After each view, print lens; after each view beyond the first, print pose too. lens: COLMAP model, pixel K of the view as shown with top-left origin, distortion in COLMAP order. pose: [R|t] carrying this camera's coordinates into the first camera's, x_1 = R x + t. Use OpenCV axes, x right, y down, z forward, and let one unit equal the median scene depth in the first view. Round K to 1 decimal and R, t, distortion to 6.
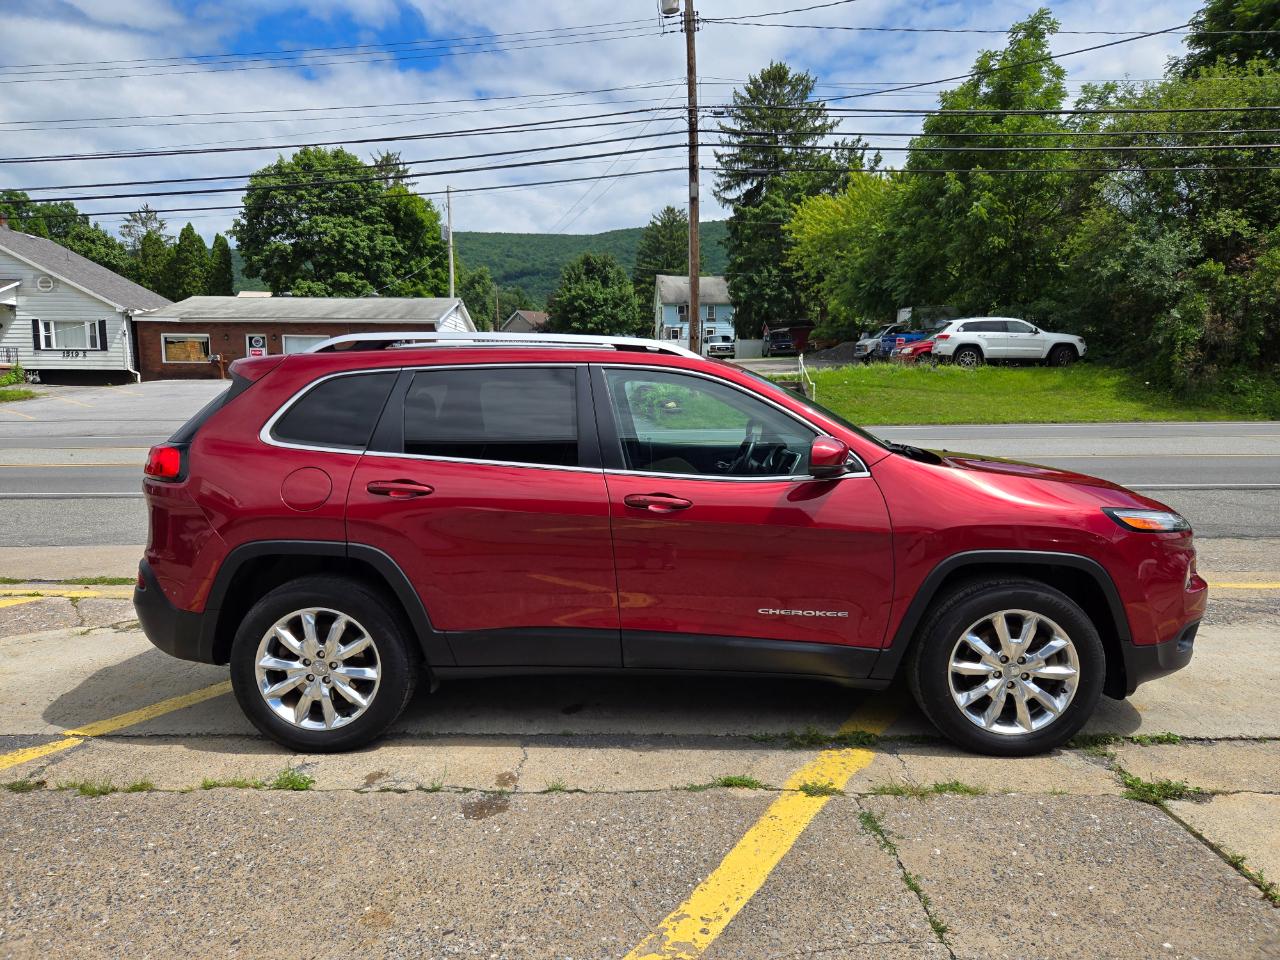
lens RADIAL K [[857.4, 0, 627.8], [0, 857.4, 479.4], [0, 0, 1]] dist [0.064272, -0.045575]
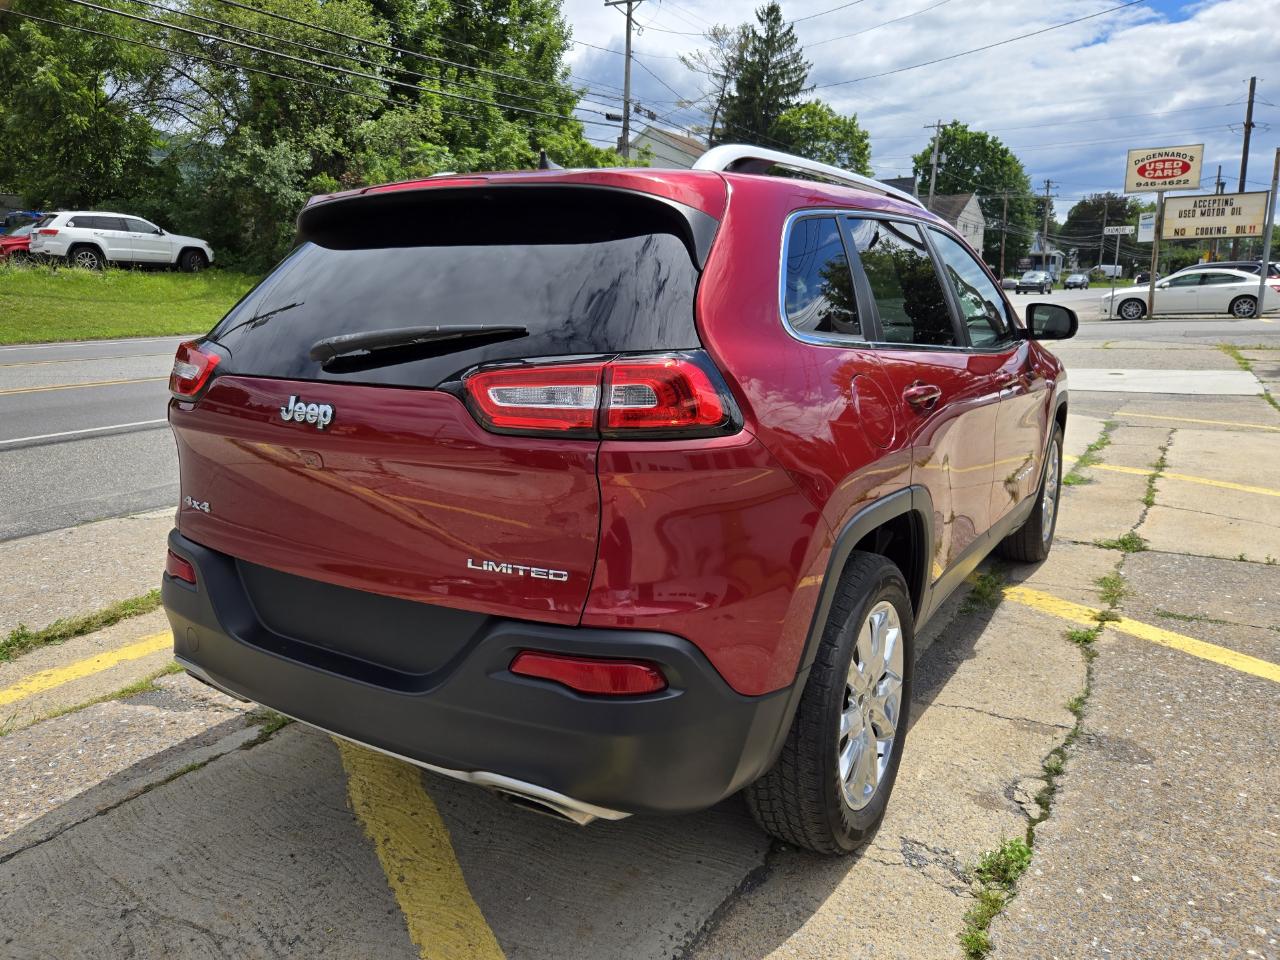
lens RADIAL K [[897.1, 0, 613.1], [0, 897.1, 474.3], [0, 0, 1]] dist [0.066495, -0.048728]
pose [[0.523176, -0.172238, 0.834638, -0.154746], [0.102608, 0.984970, 0.138943, -0.007890], [-0.846025, 0.012949, 0.532986, 0.130584]]
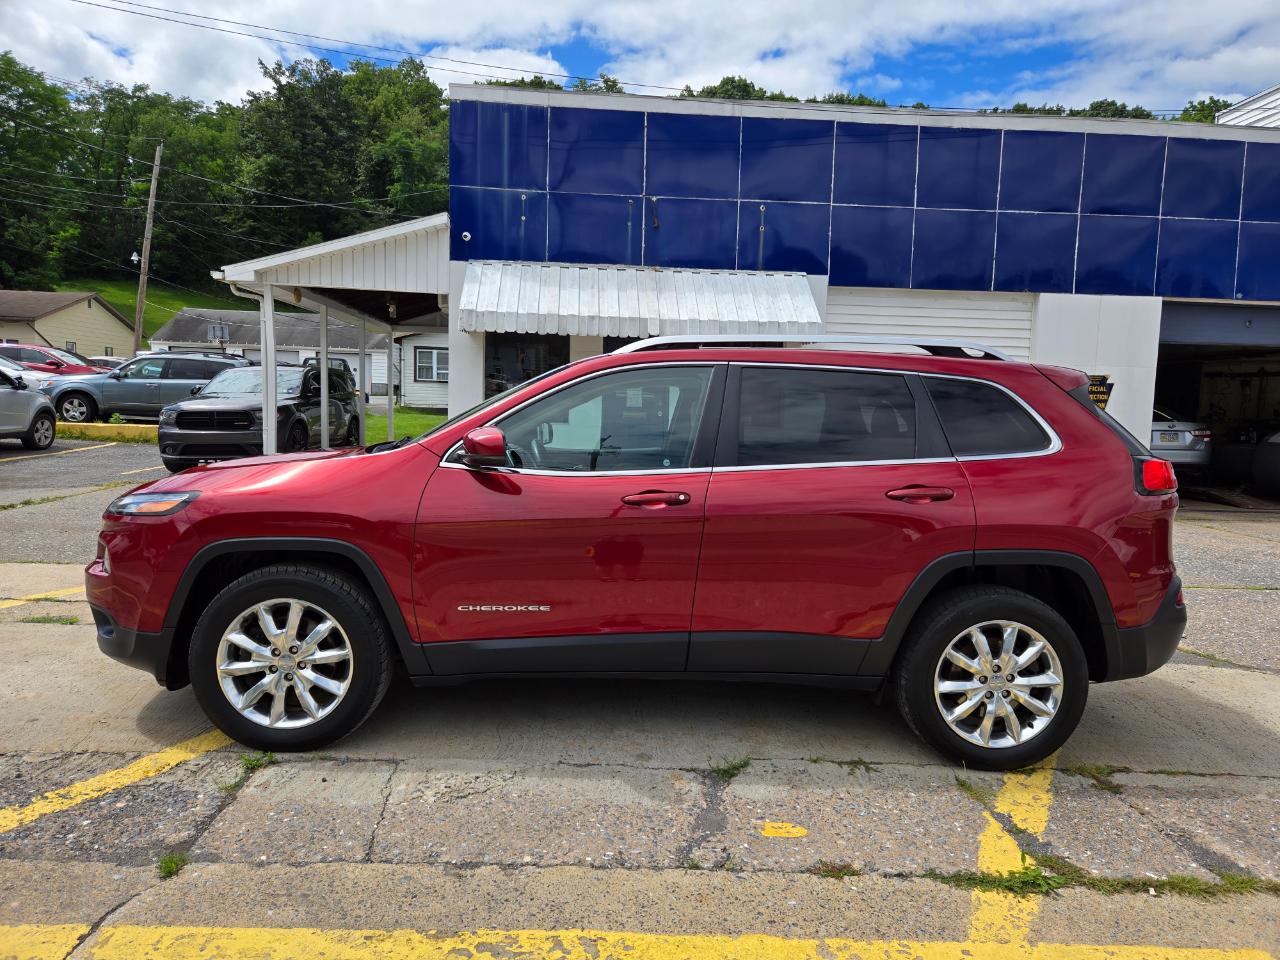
lens RADIAL K [[858.5, 0, 649.1], [0, 858.5, 485.9], [0, 0, 1]] dist [0.066549, -0.047739]
pose [[-0.997703, -0.024210, -0.063274, 0.018878], [-0.036522, 0.978838, 0.201350, -0.038207], [0.057060, 0.203198, -0.977474, 0.386443]]
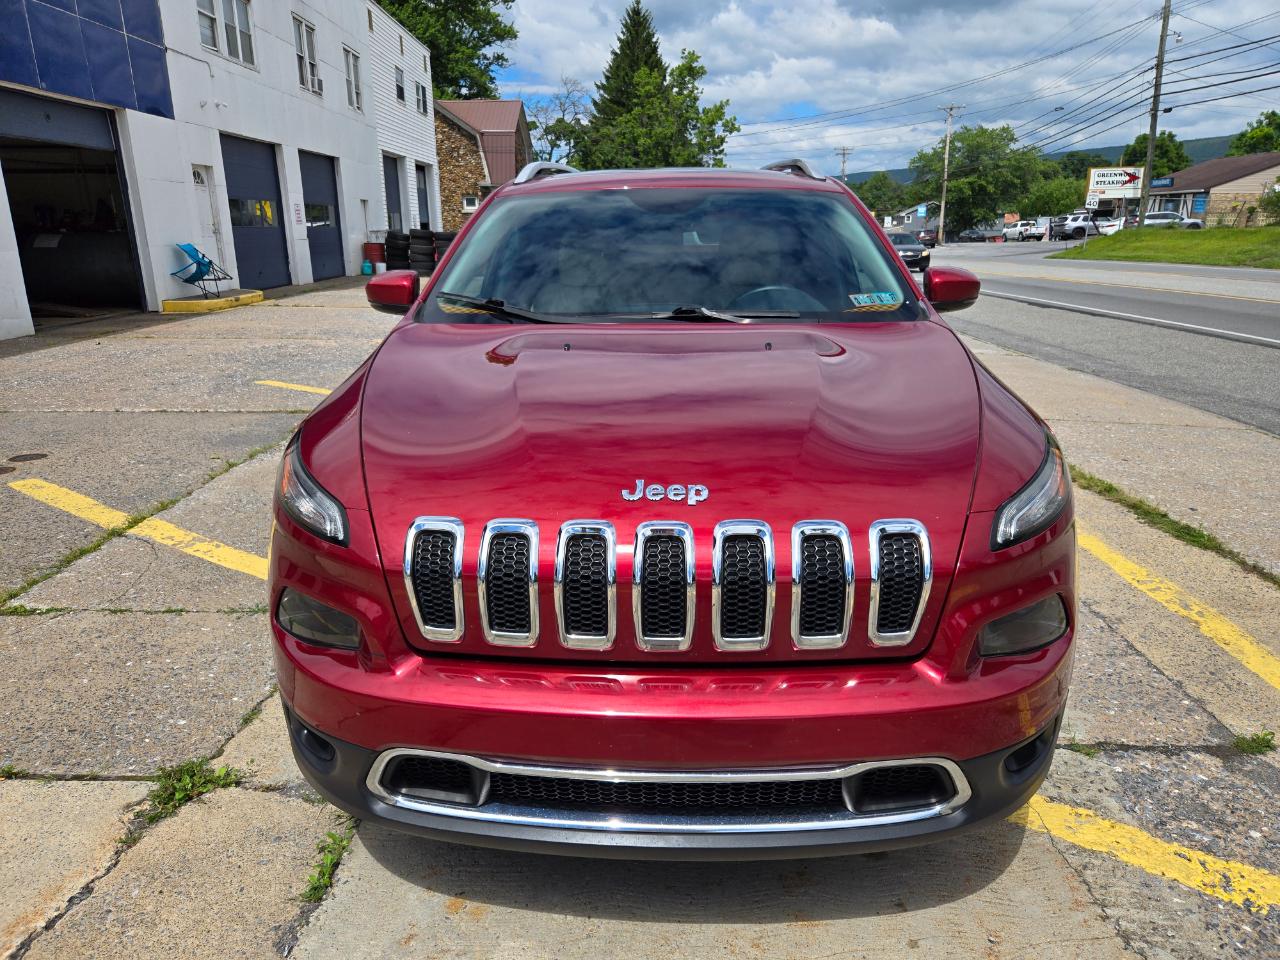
lens RADIAL K [[857.8, 0, 641.6], [0, 857.8, 470.9], [0, 0, 1]] dist [0.061173, -0.042294]
pose [[-0.004543, 0.274419, -0.961599, 0.175647], [-0.106755, 0.955981, 0.273320, -0.018875], [0.994275, 0.103897, 0.024953, 0.190493]]
